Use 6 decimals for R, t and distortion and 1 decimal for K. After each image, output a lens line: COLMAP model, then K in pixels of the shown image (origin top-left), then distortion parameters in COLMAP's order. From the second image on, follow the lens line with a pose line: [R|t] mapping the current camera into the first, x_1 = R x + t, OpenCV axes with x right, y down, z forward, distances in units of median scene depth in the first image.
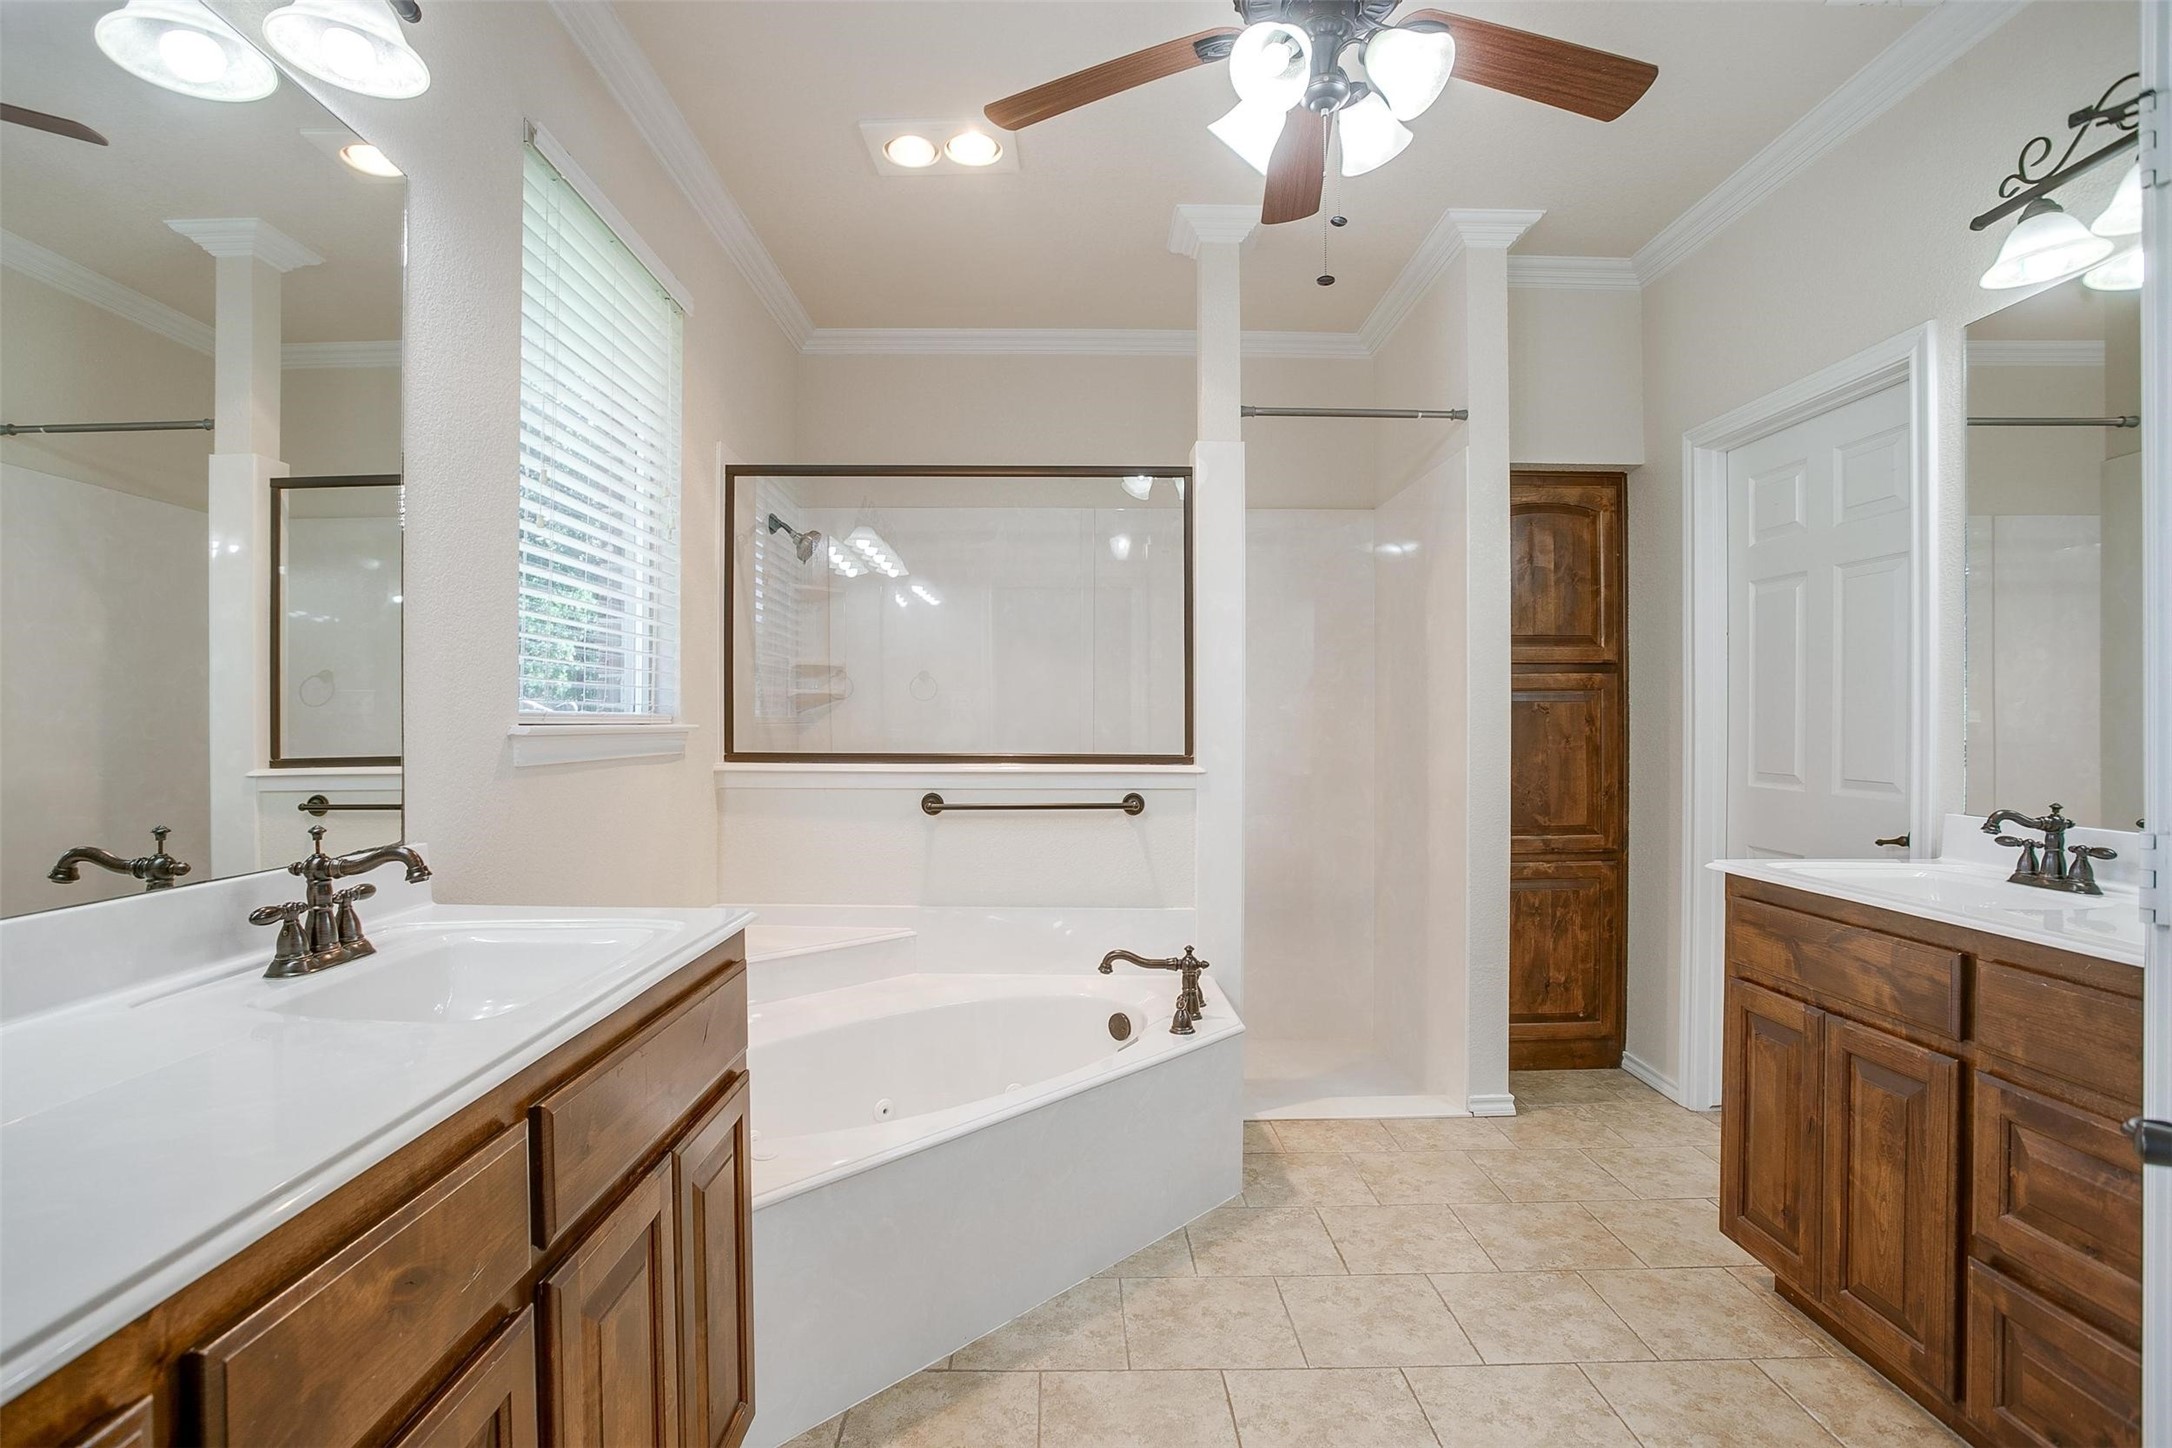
lens RADIAL K [[1068.7, 0, 1091.6], [0, 1068.7, 715.4], [0, 0, 1]] dist [-0.054463, 0.012265]
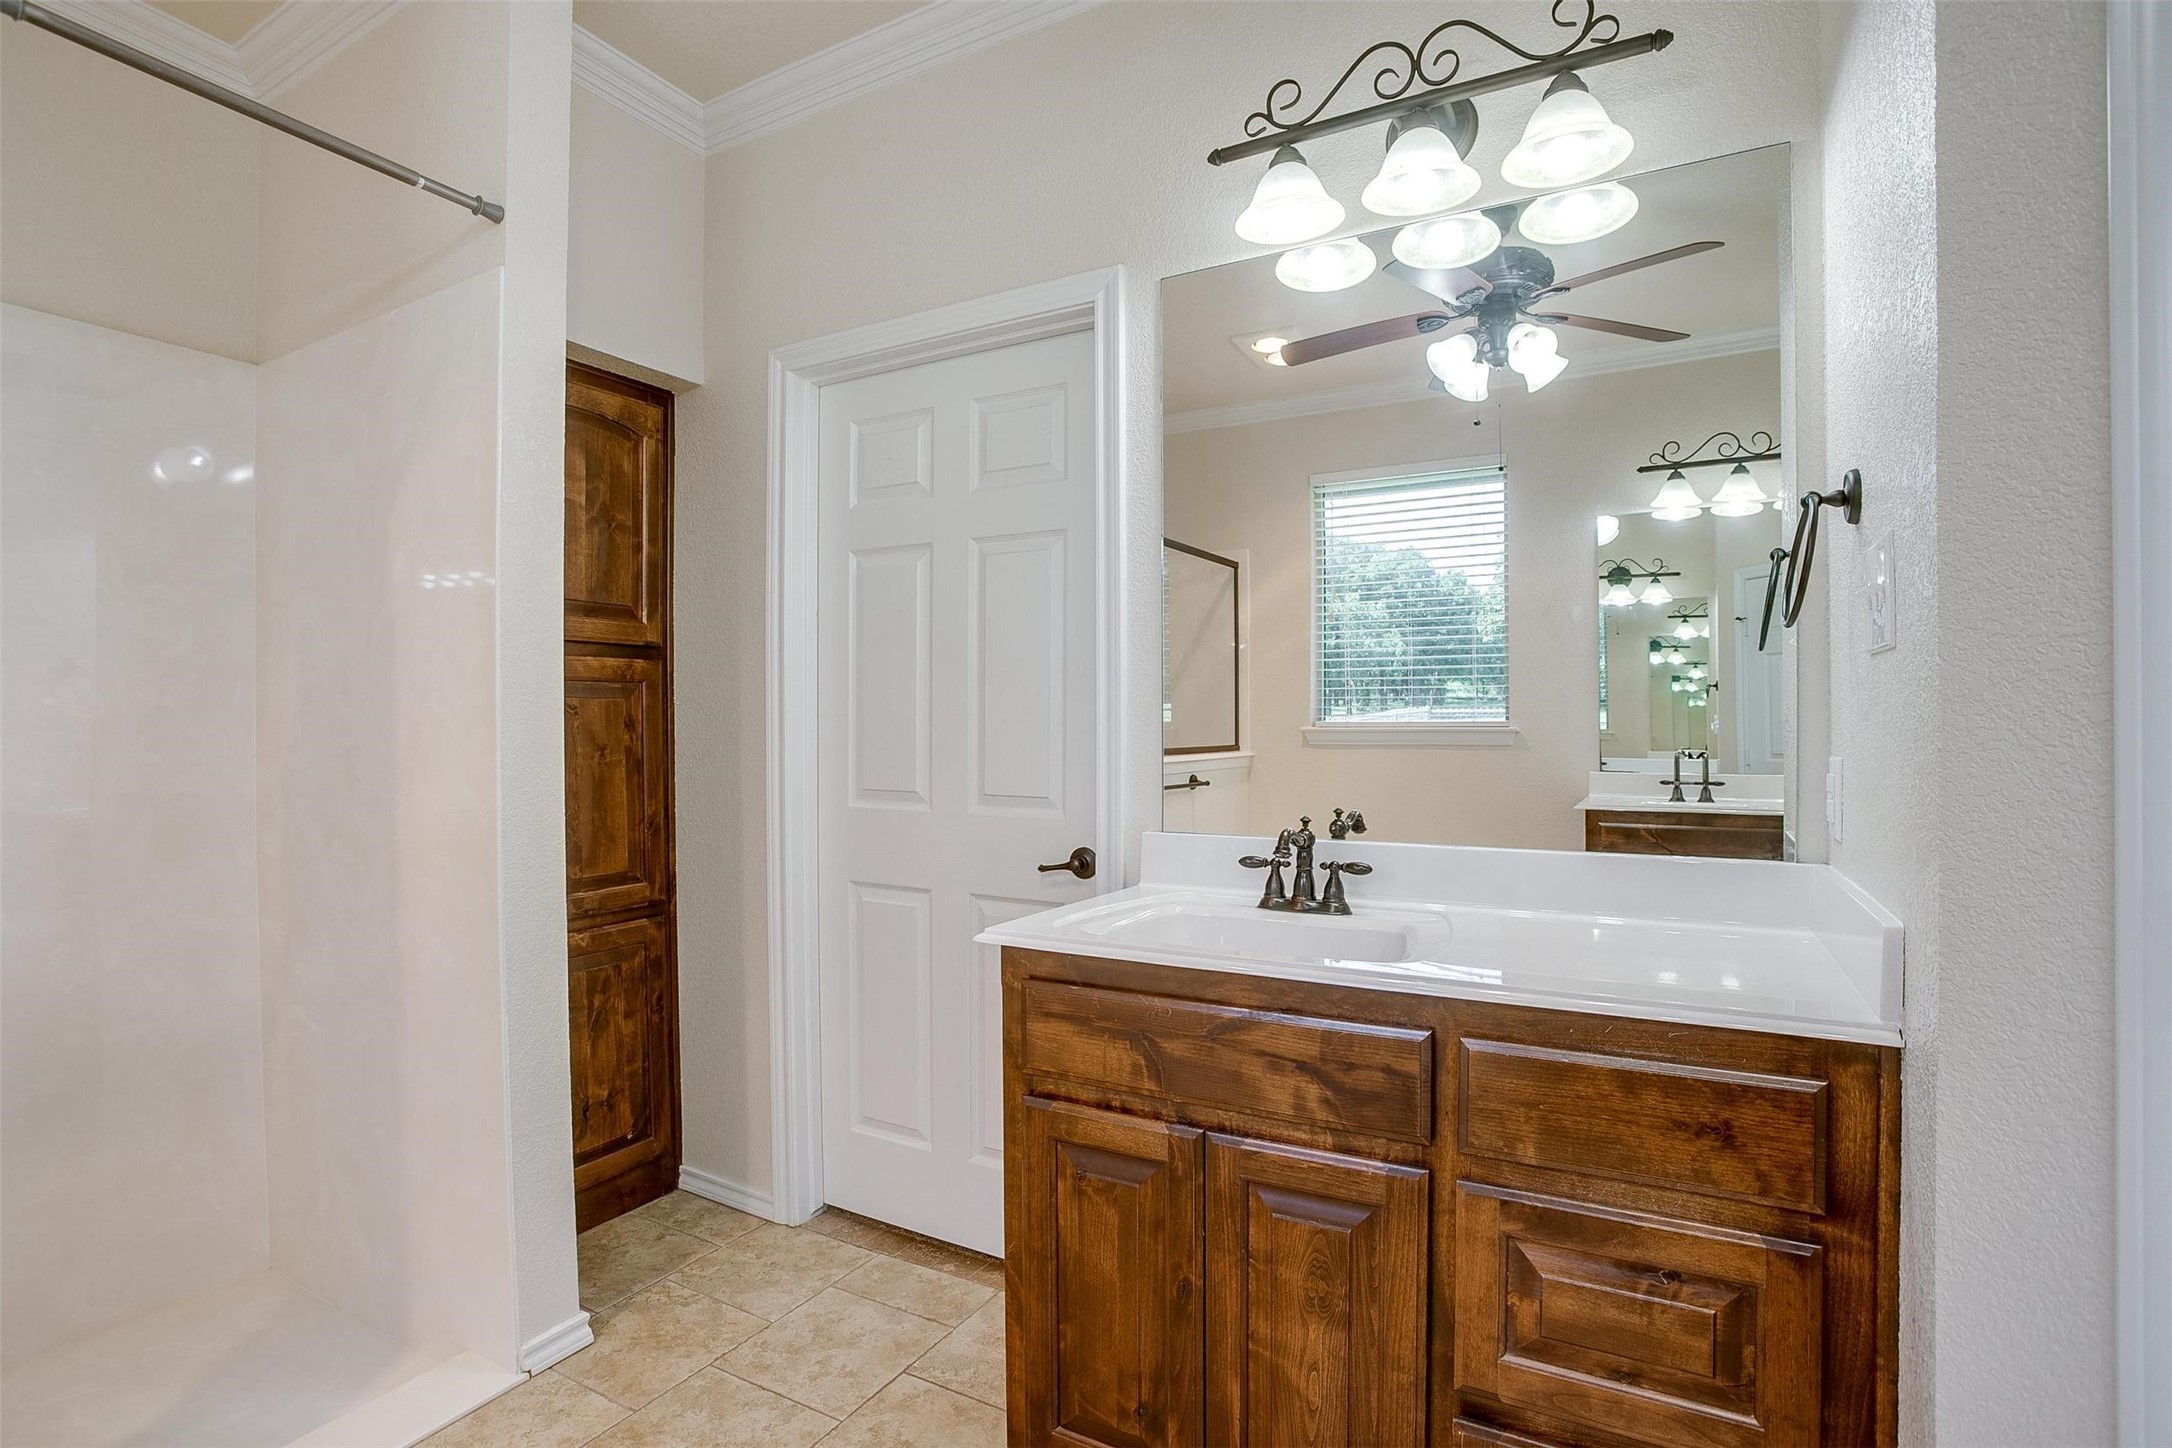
lens RADIAL K [[1068.7, 0, 1076.7], [0, 1068.7, 734.5], [0, 0, 1]] dist [-0.054463, 0.012265]
pose [[0.523804, -0.011777, 0.851758, 0.025729], [-0.001974, 0.999885, 0.015039, -0.000281], [-0.851837, -0.009559, 0.523720, 0.499657]]
